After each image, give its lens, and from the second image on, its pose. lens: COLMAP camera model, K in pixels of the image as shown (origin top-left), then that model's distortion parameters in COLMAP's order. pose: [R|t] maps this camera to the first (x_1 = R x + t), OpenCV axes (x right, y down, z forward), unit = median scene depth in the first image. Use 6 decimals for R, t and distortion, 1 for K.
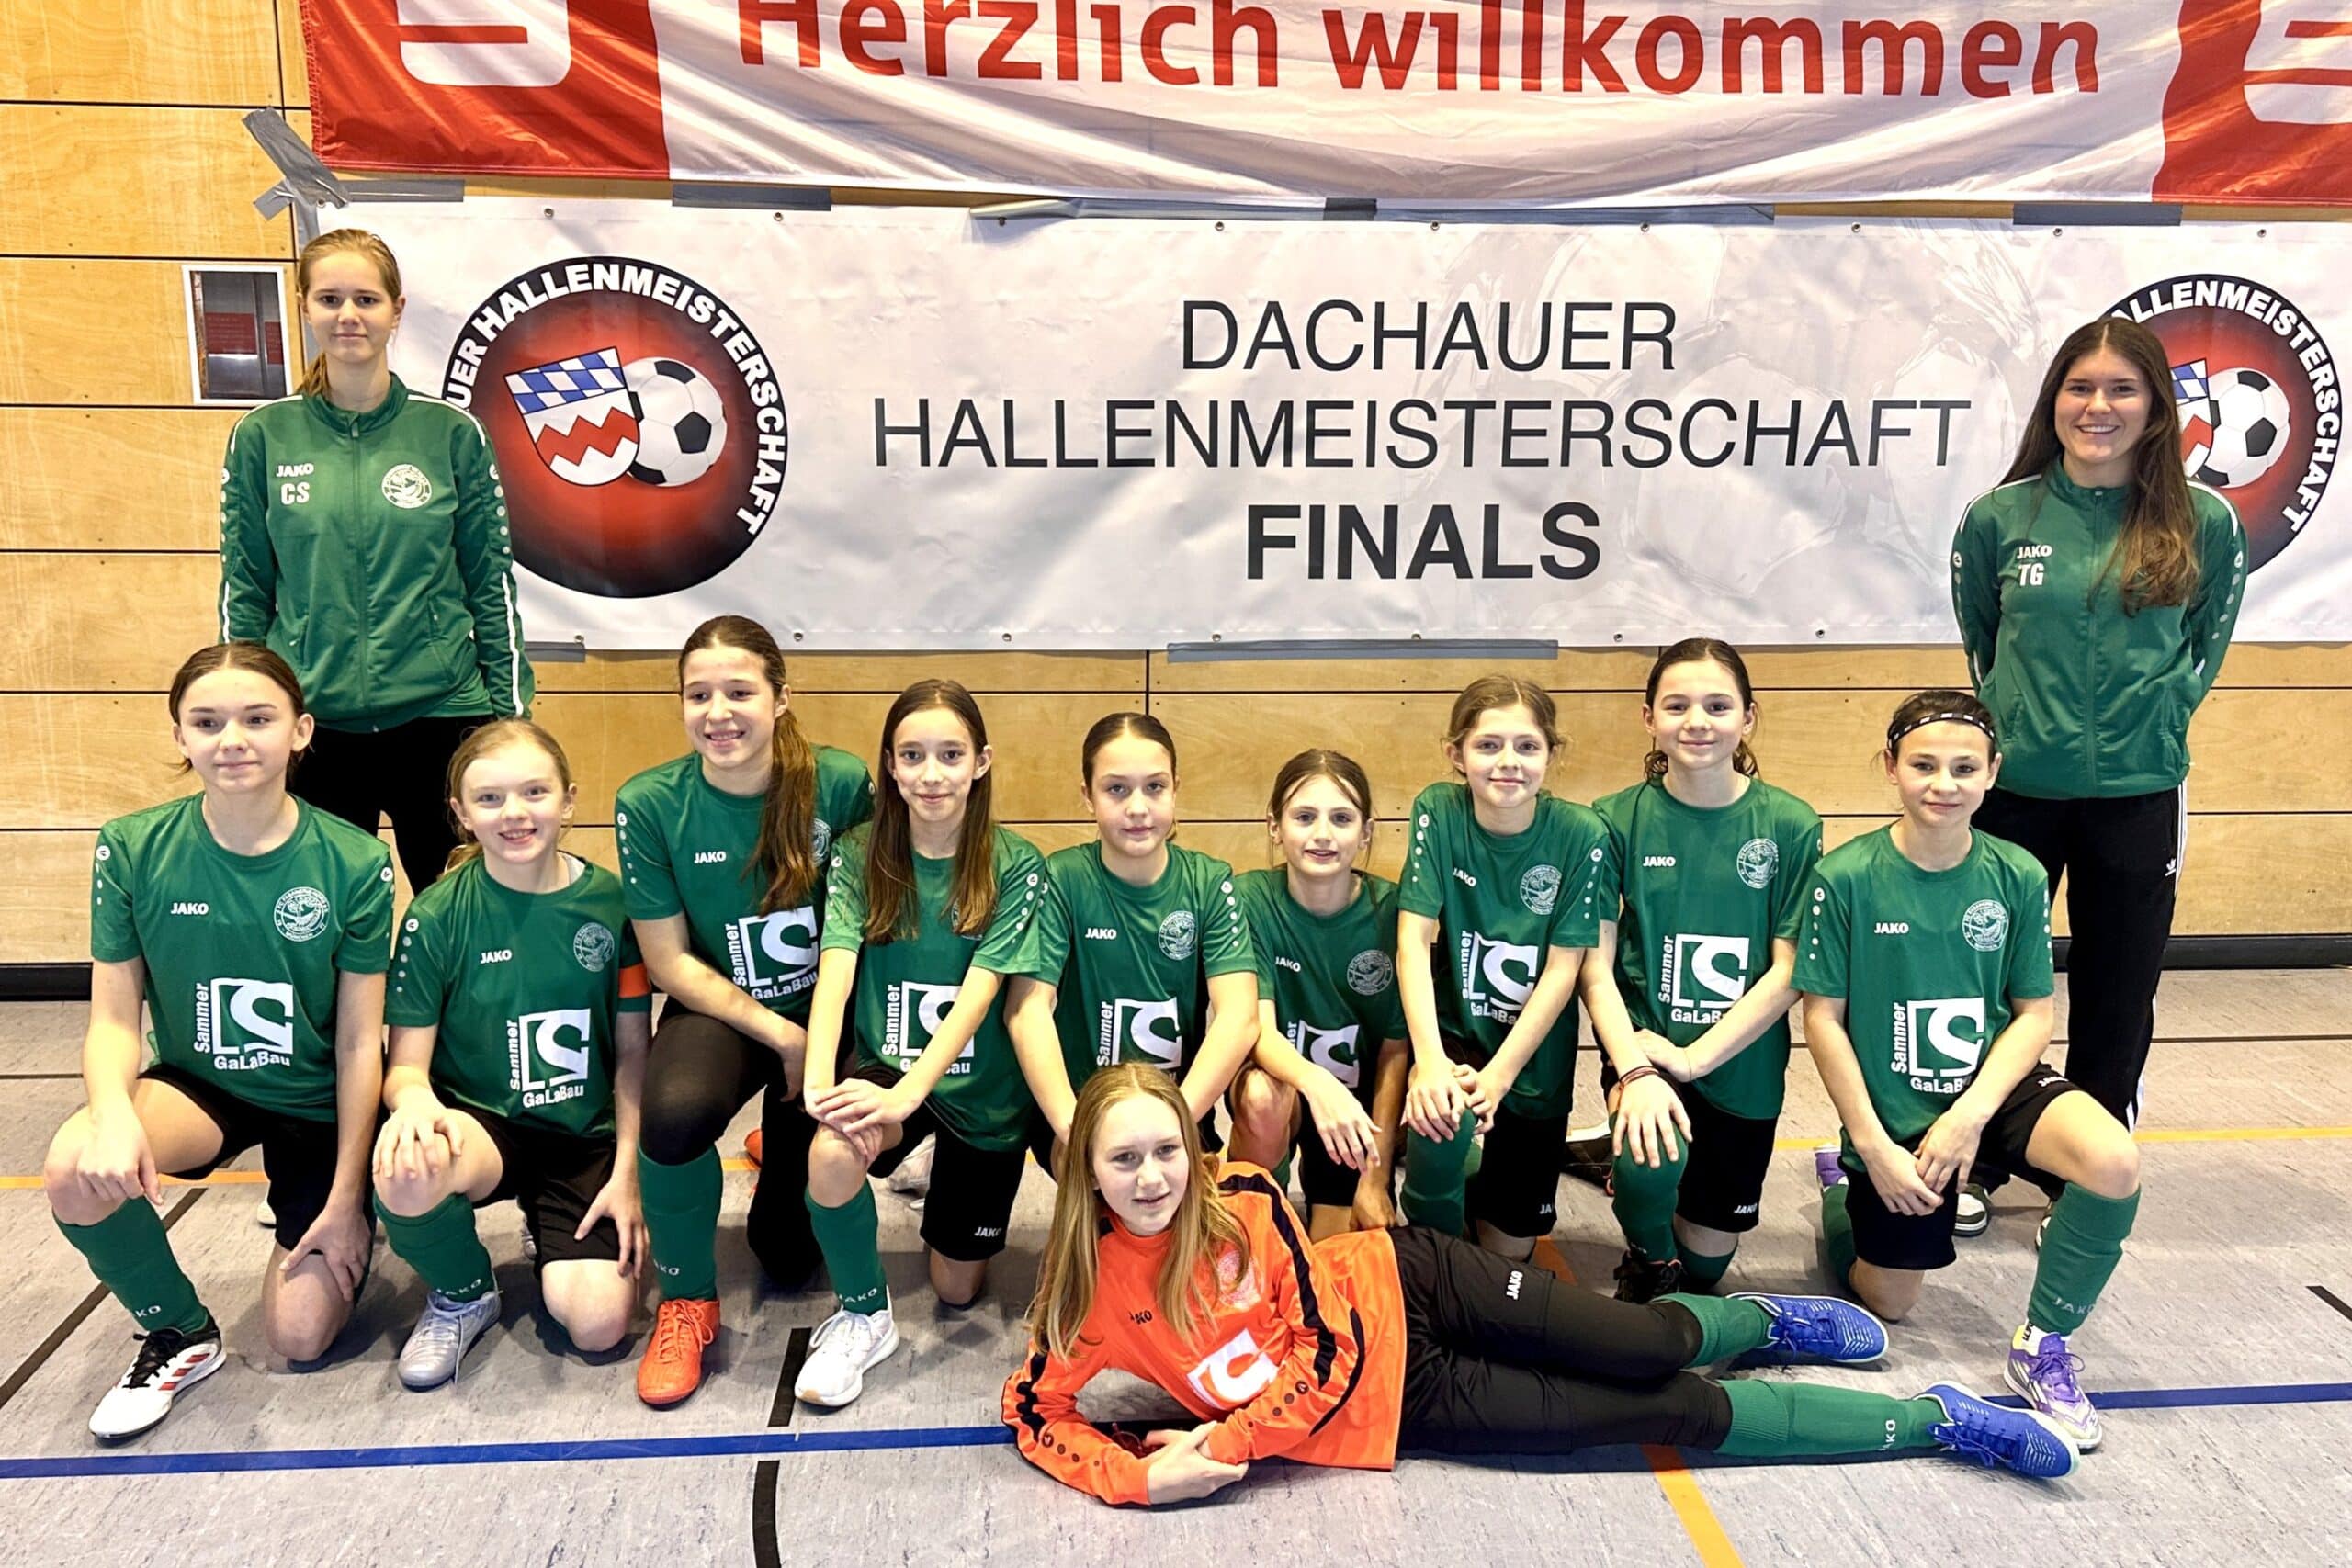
lens RADIAL K [[1587.7, 0, 1177.8], [0, 1587.7, 788.4], [0, 0, 1]] dist [0.040428, -0.012273]
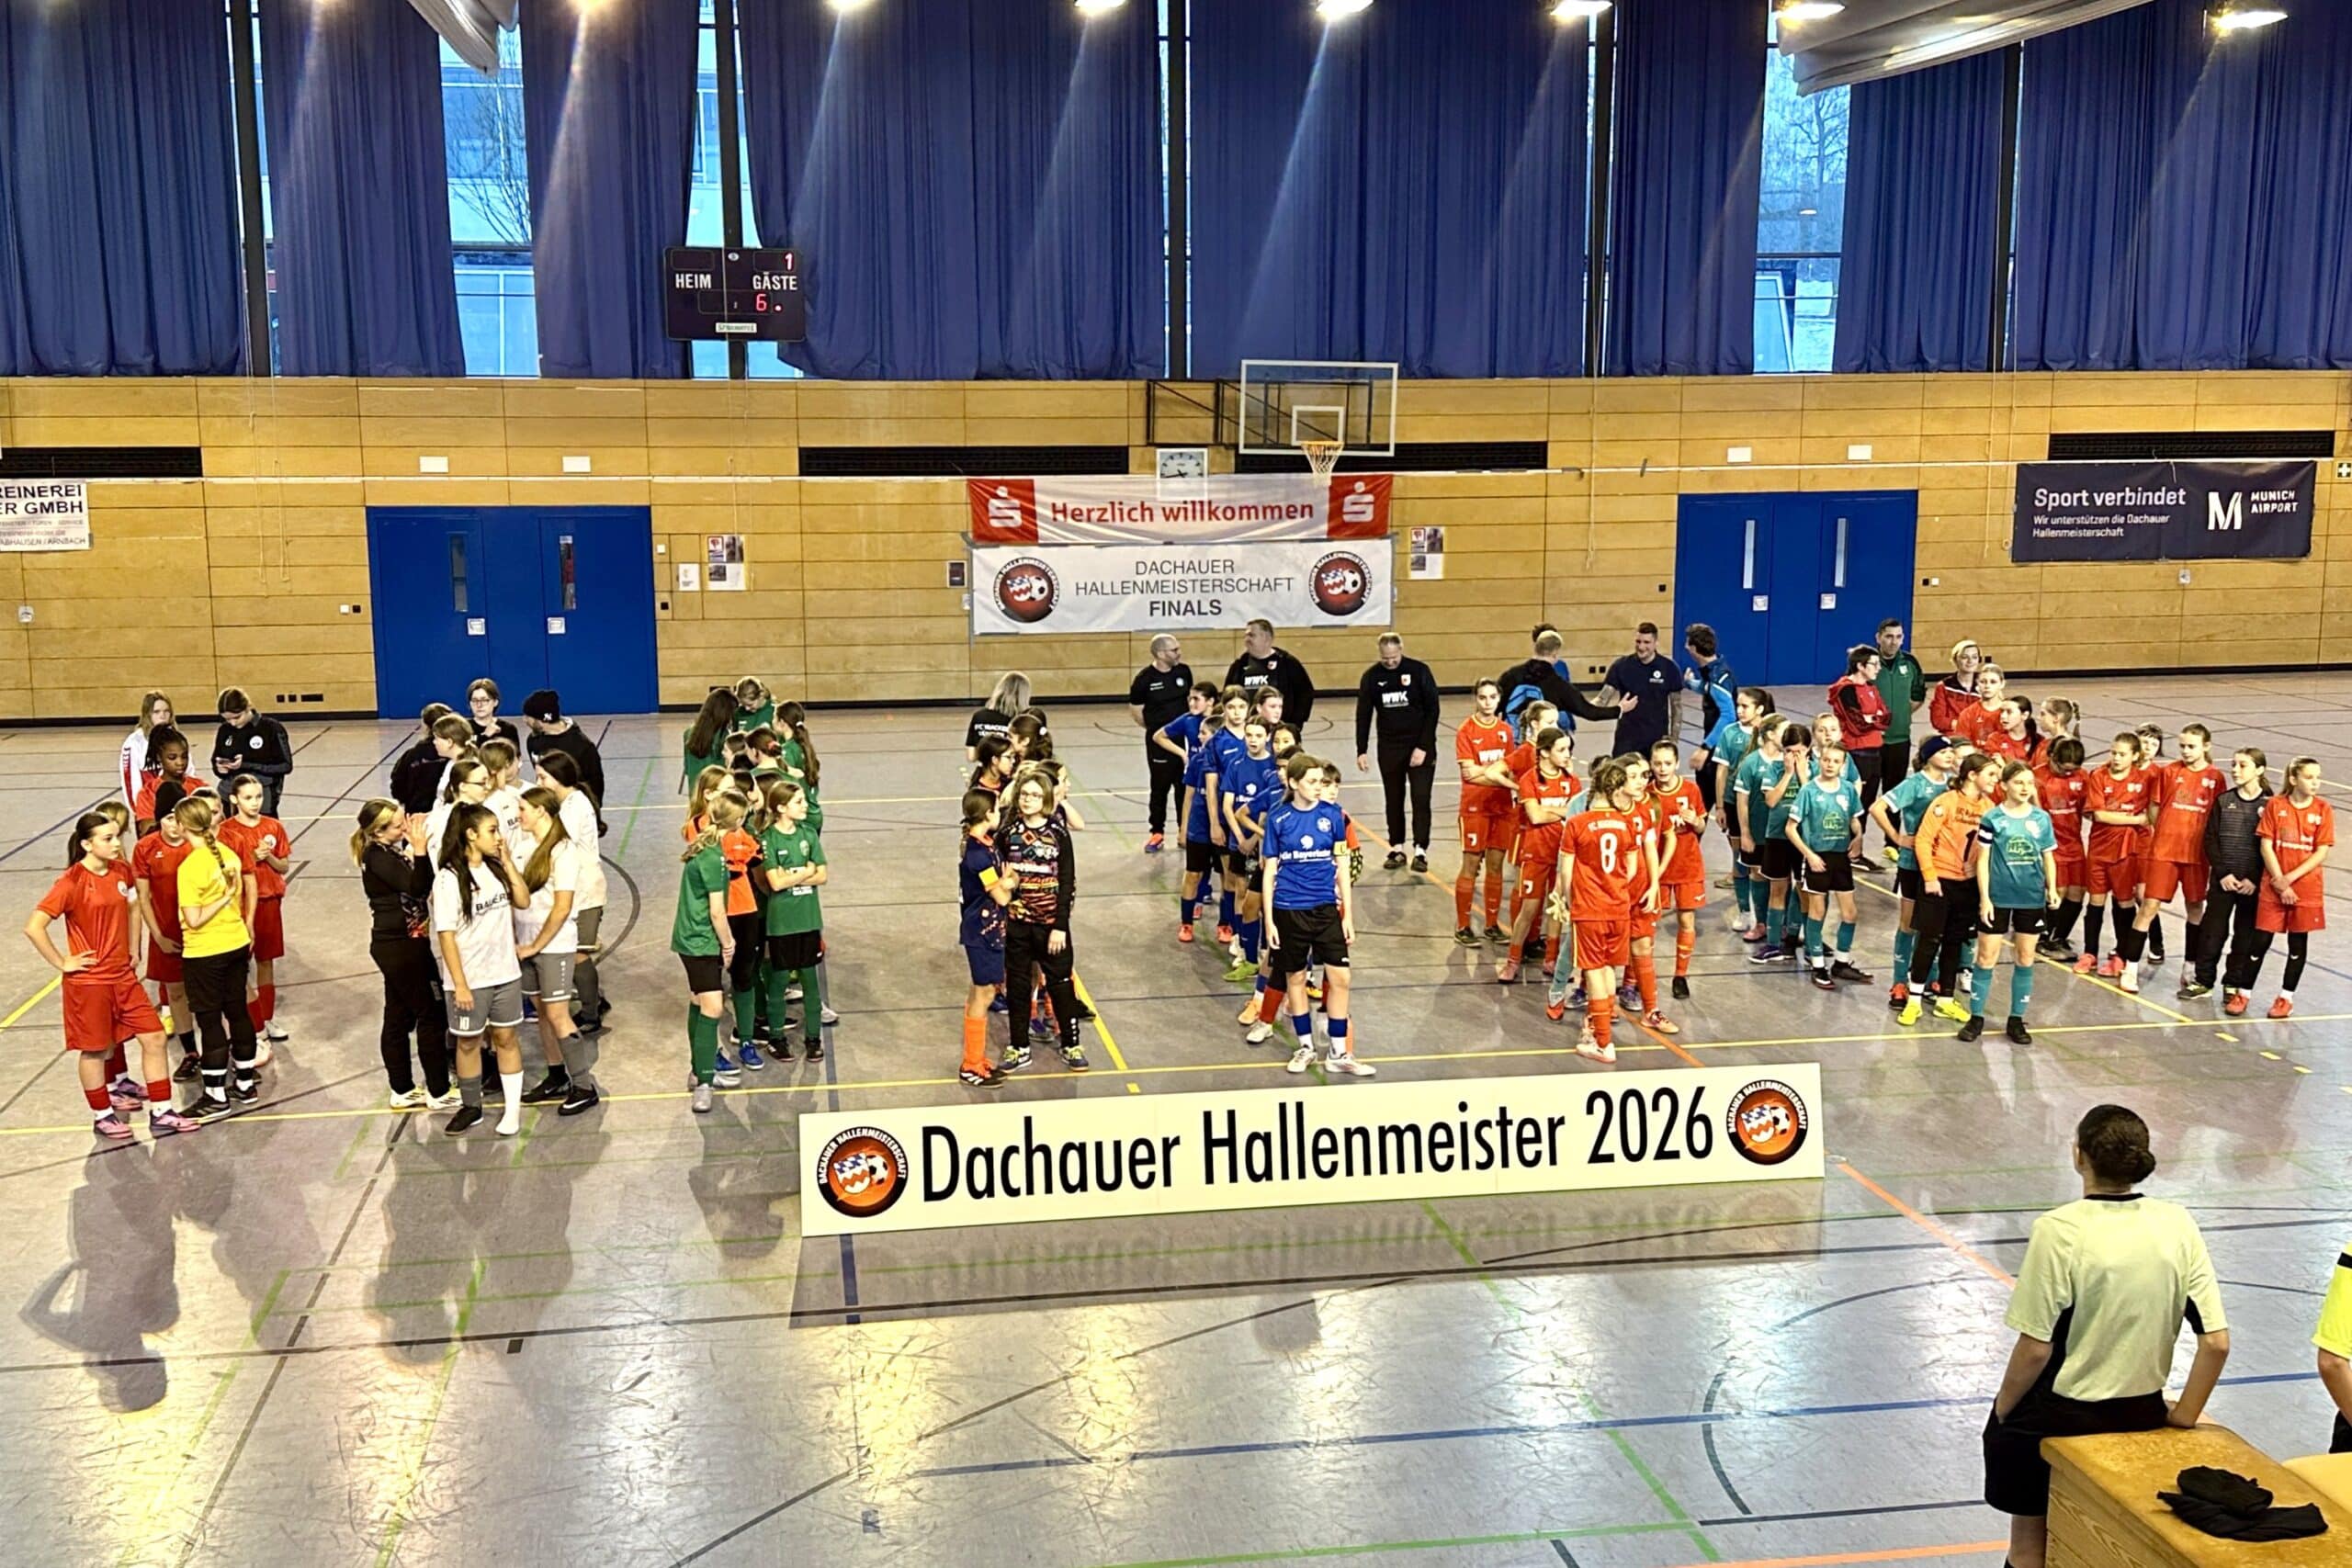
lens RADIAL K [[2273.1, 0, 1178.6], [0, 2273.1, 786.9], [0, 0, 1]] dist [0.005048, 0.000000]
pose [[0.991132, -0.030431, 0.129353, -0.809099], [0.034654, 0.998933, -0.030528, 0.625027], [-0.128286, 0.034740, 0.991129, -6.071577]]
